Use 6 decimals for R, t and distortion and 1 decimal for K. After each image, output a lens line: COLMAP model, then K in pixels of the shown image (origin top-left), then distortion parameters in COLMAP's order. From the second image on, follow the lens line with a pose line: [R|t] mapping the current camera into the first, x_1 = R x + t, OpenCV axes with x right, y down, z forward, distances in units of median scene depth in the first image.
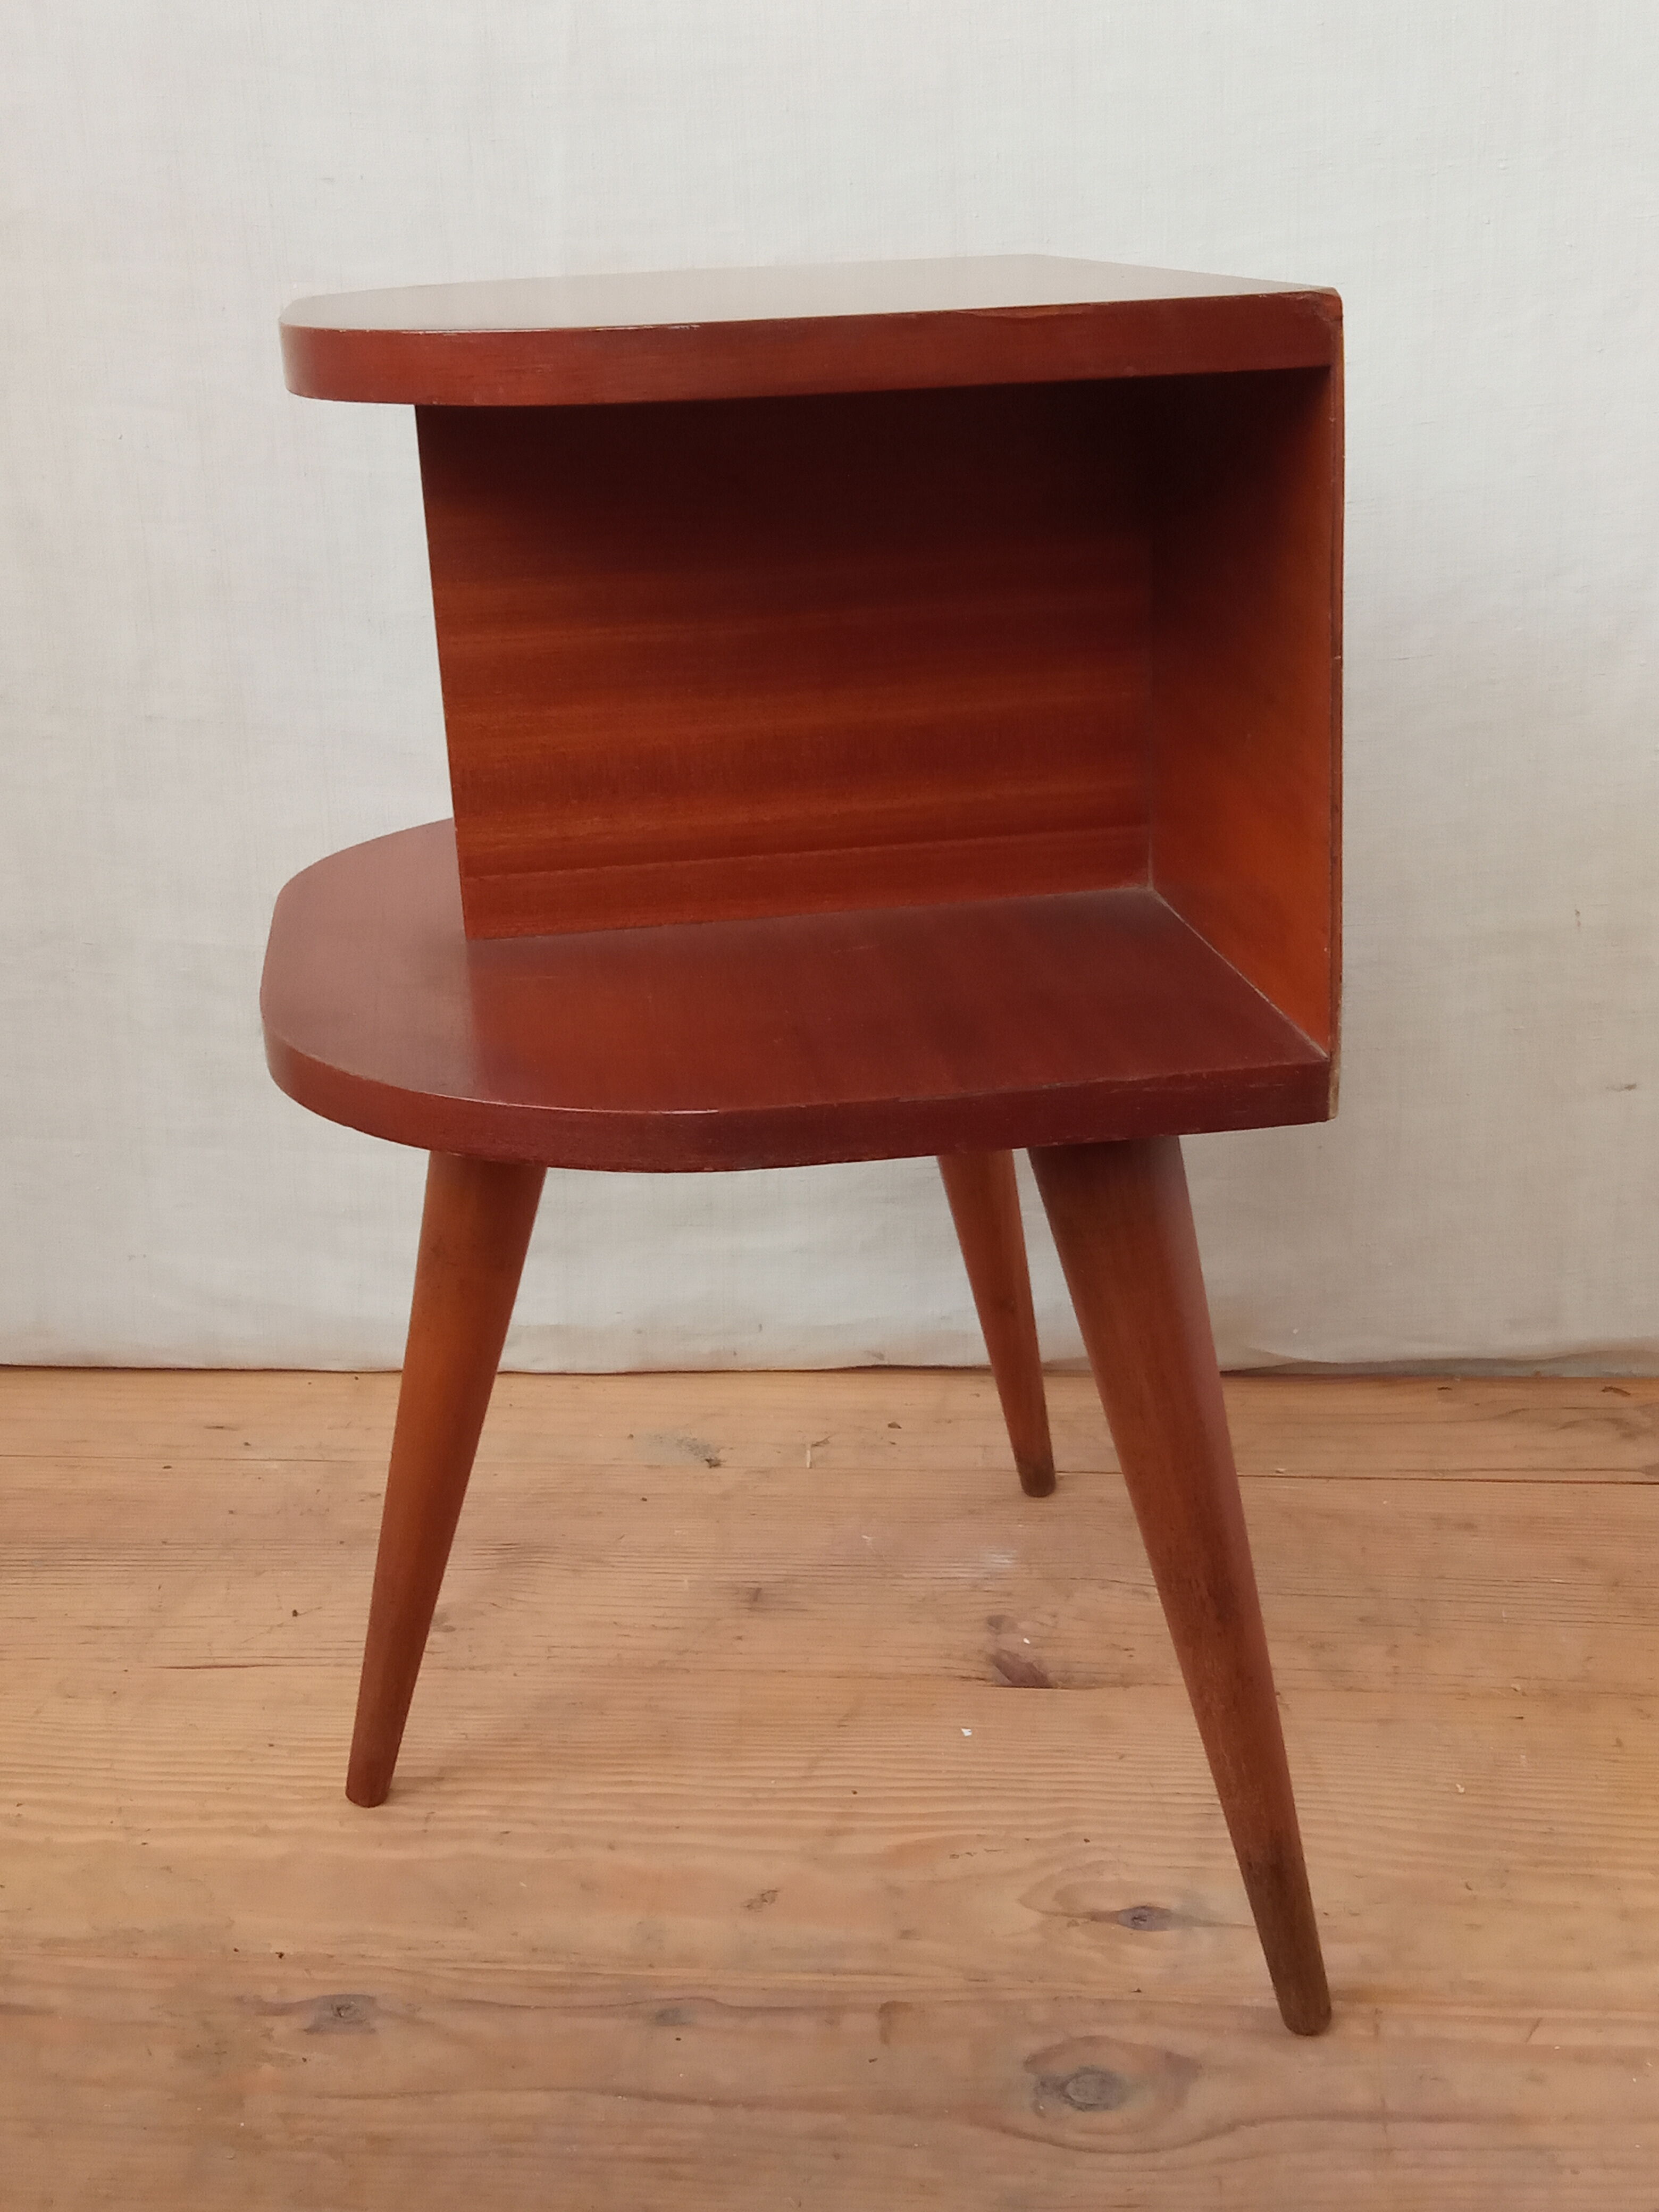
lens RADIAL K [[2652.7, 0, 828.1], [0, 2652.7, 1108.9], [0, 0, 1]] dist [0.008538, 0.000000]
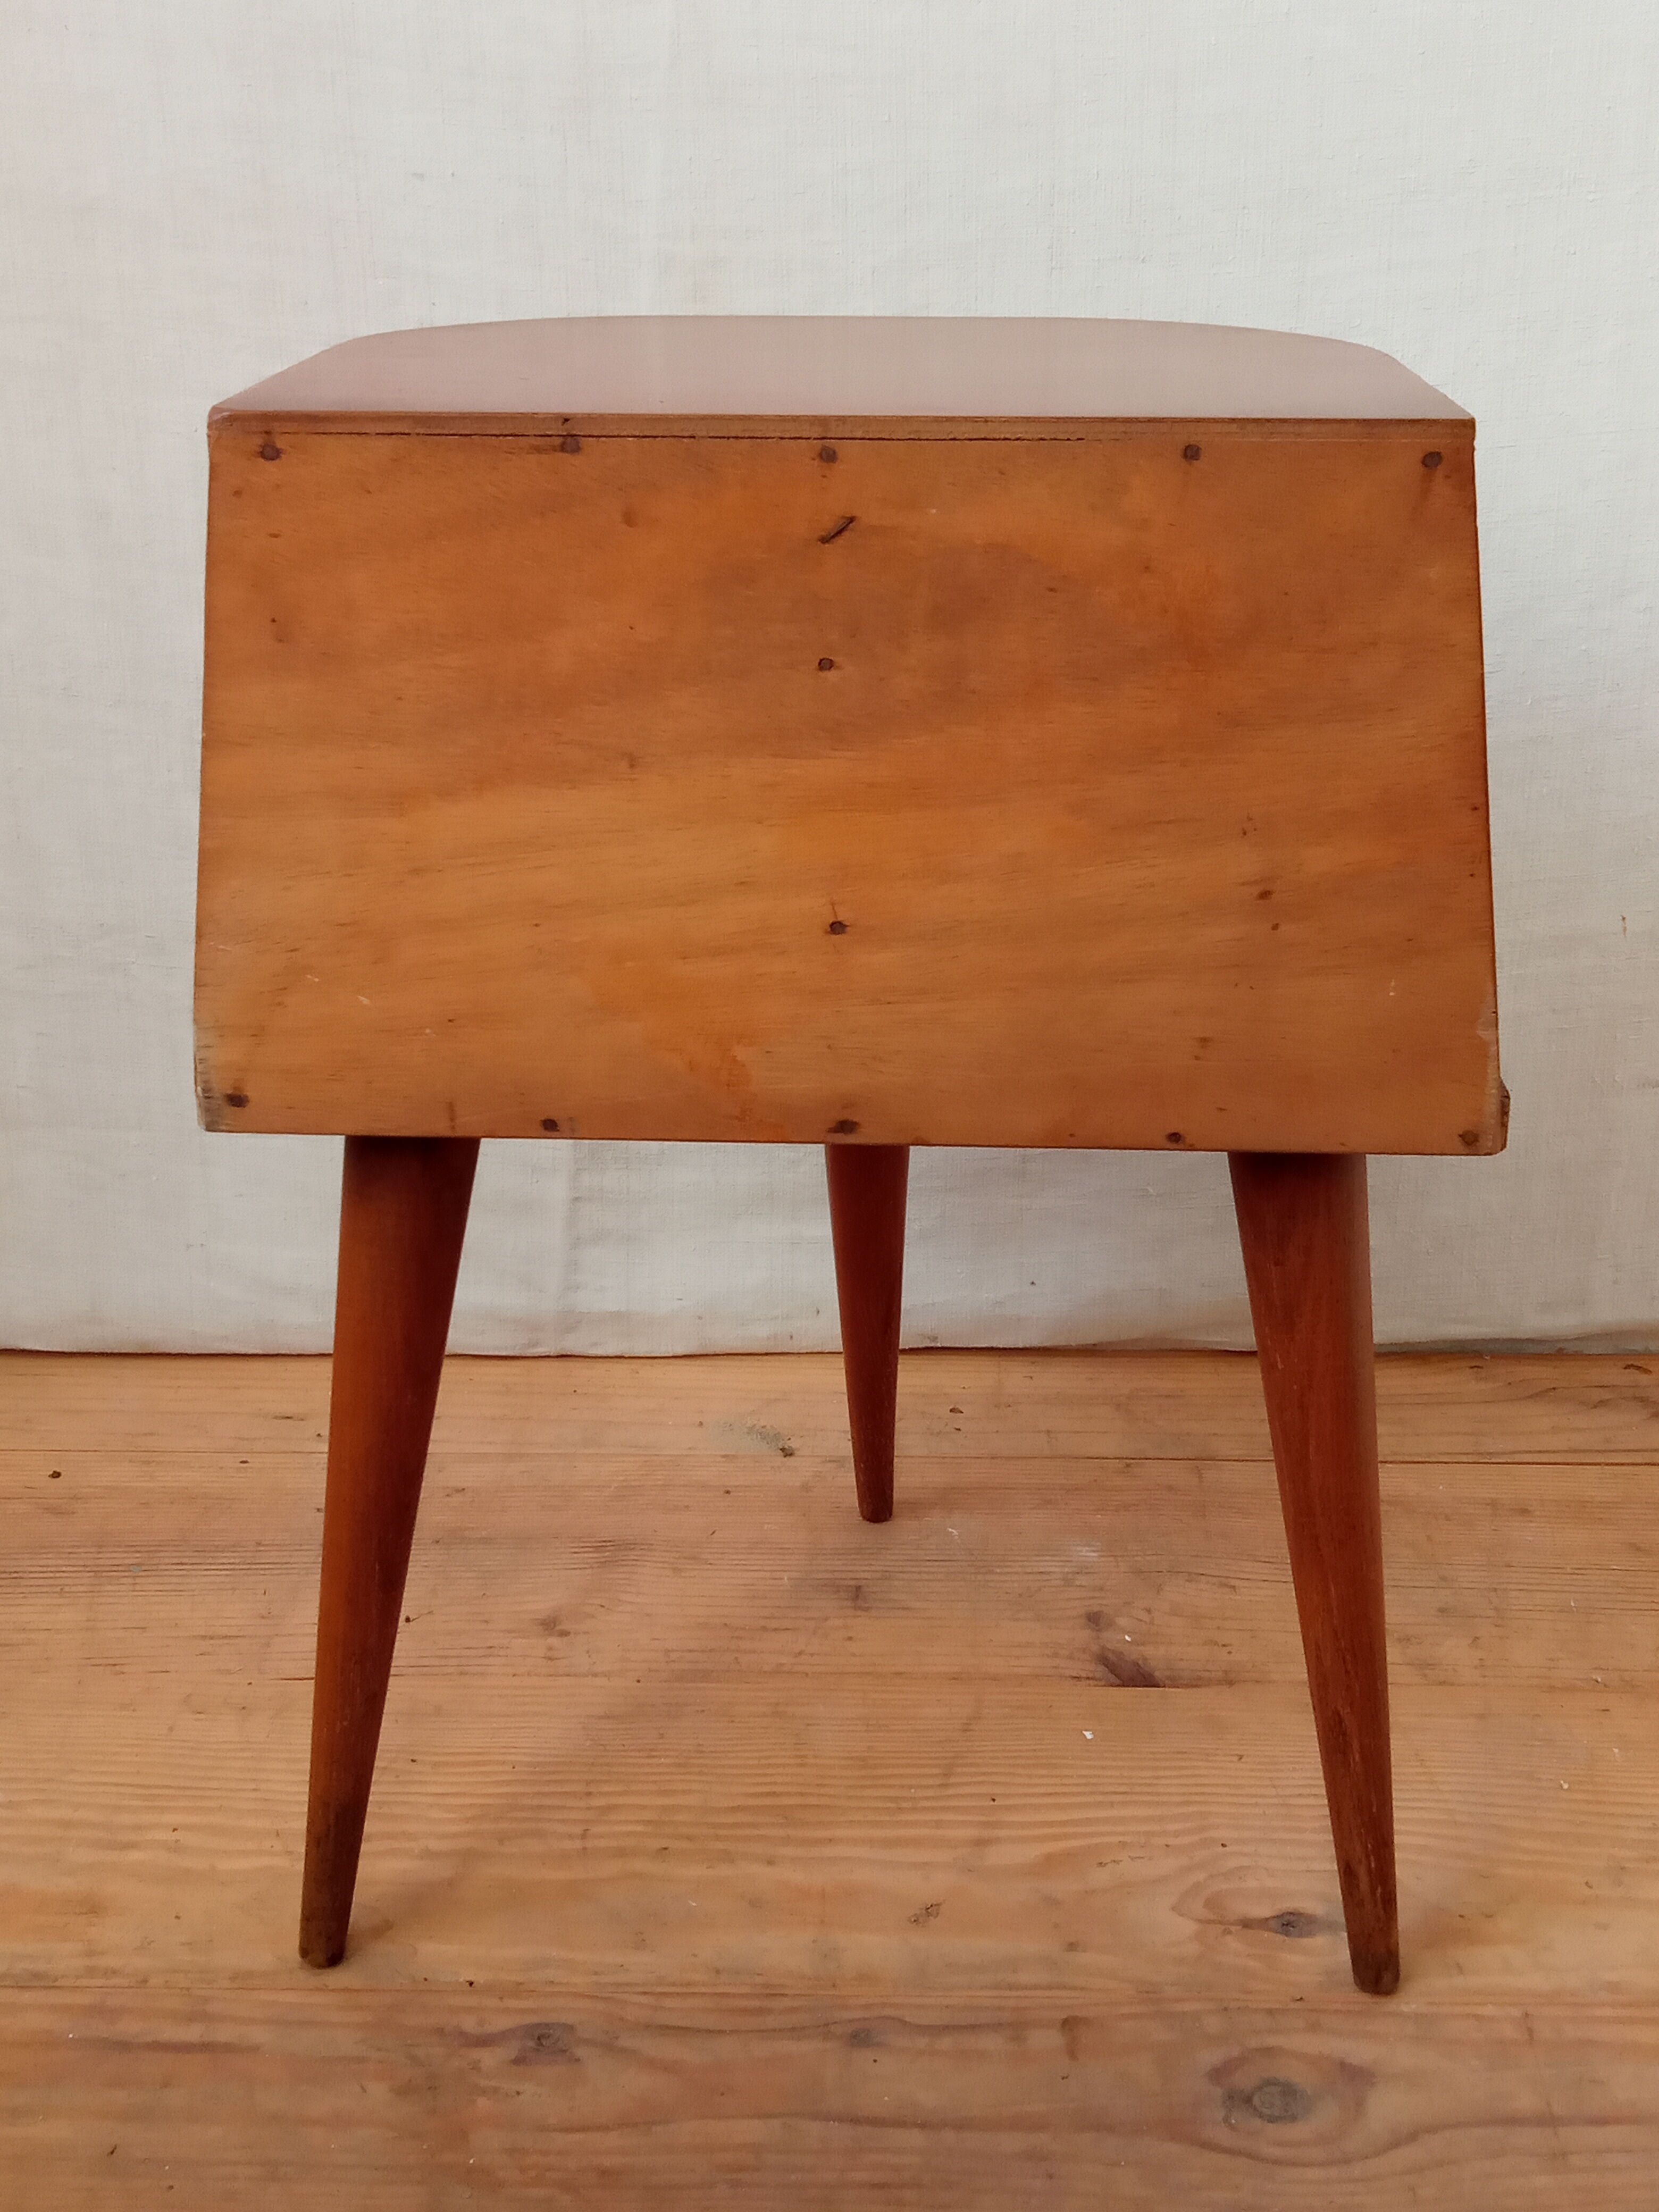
lens RADIAL K [[2652.7, 0, 829.7], [0, 2652.7, 1108.8], [0, 0, 1]] dist [0.008538, 0.000000]
pose [[0.996636, -0.002479, 0.081916, -0.126704], [-0.002478, 0.998174, 0.060356, -0.069391], [-0.081916, -0.060356, 0.994810, -0.013428]]
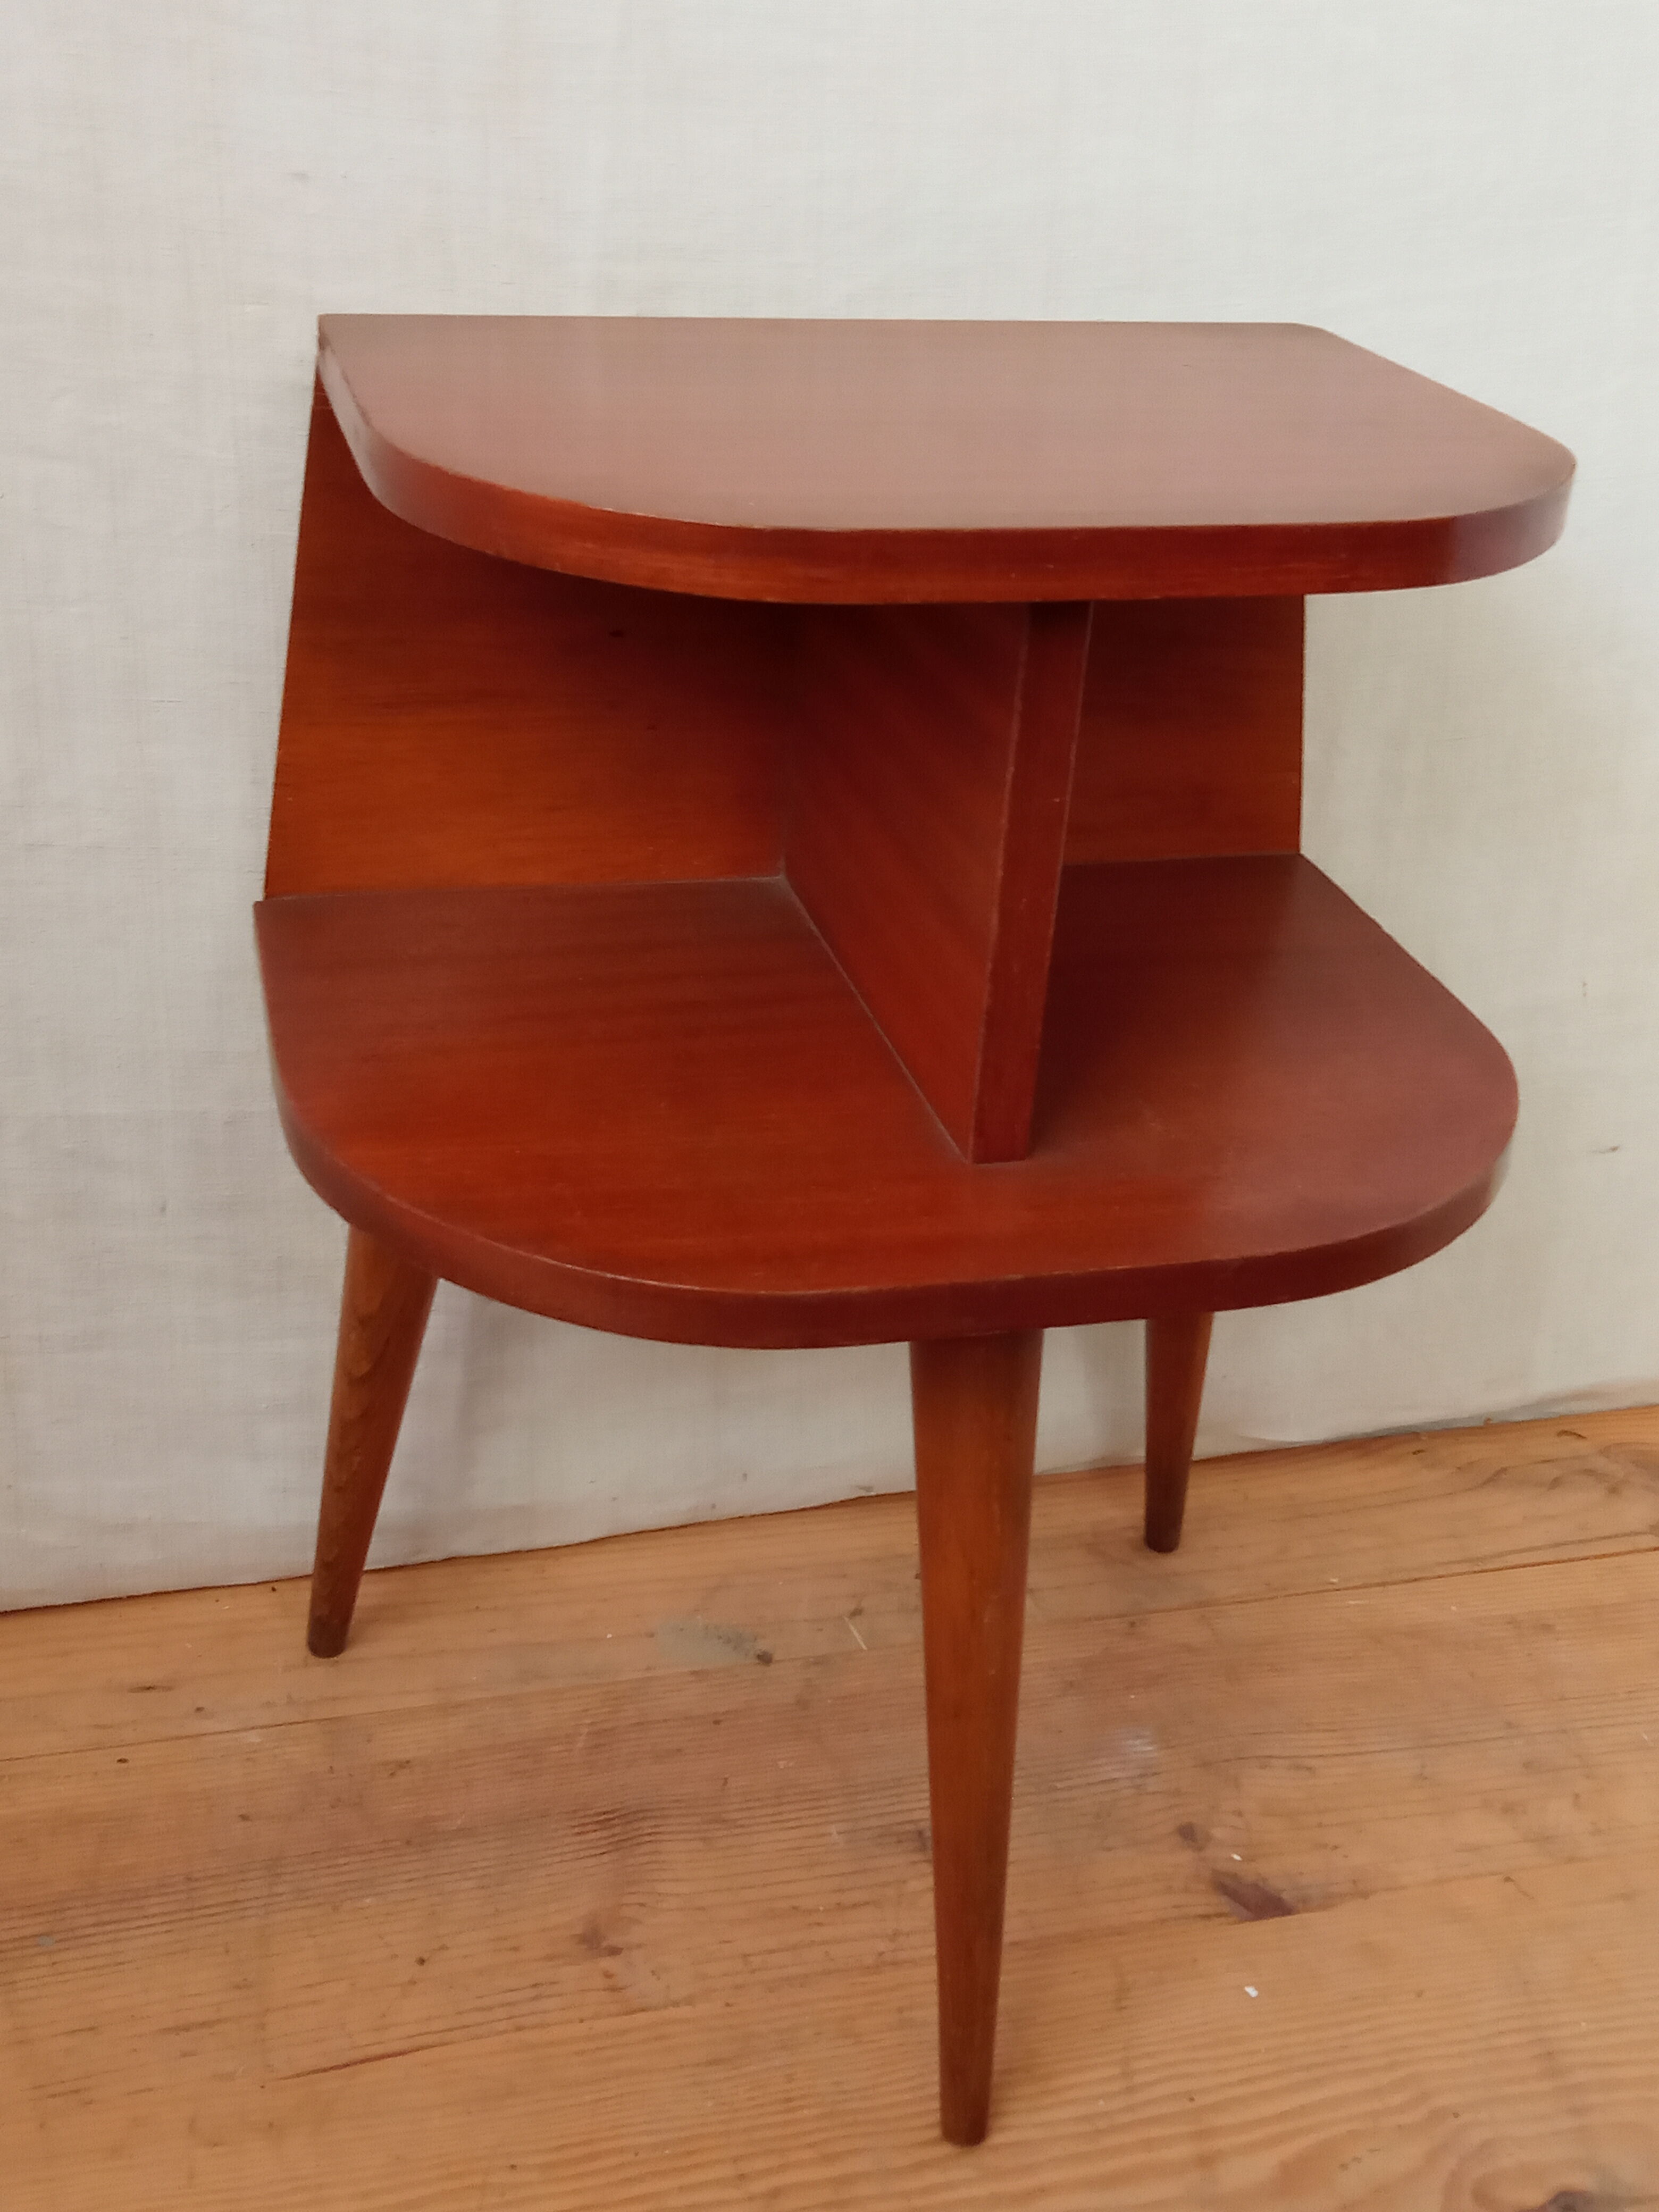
lens RADIAL K [[2652.7, 0, 835.9], [0, 2652.7, 1103.7], [0, 0, 1]] dist [0.008538, 0.000000]
pose [[0.932980, -0.083062, 0.350212, -0.362517], [0.040980, 0.991194, 0.125915, -0.185572], [-0.357587, -0.103124, 0.928169, 0.209486]]
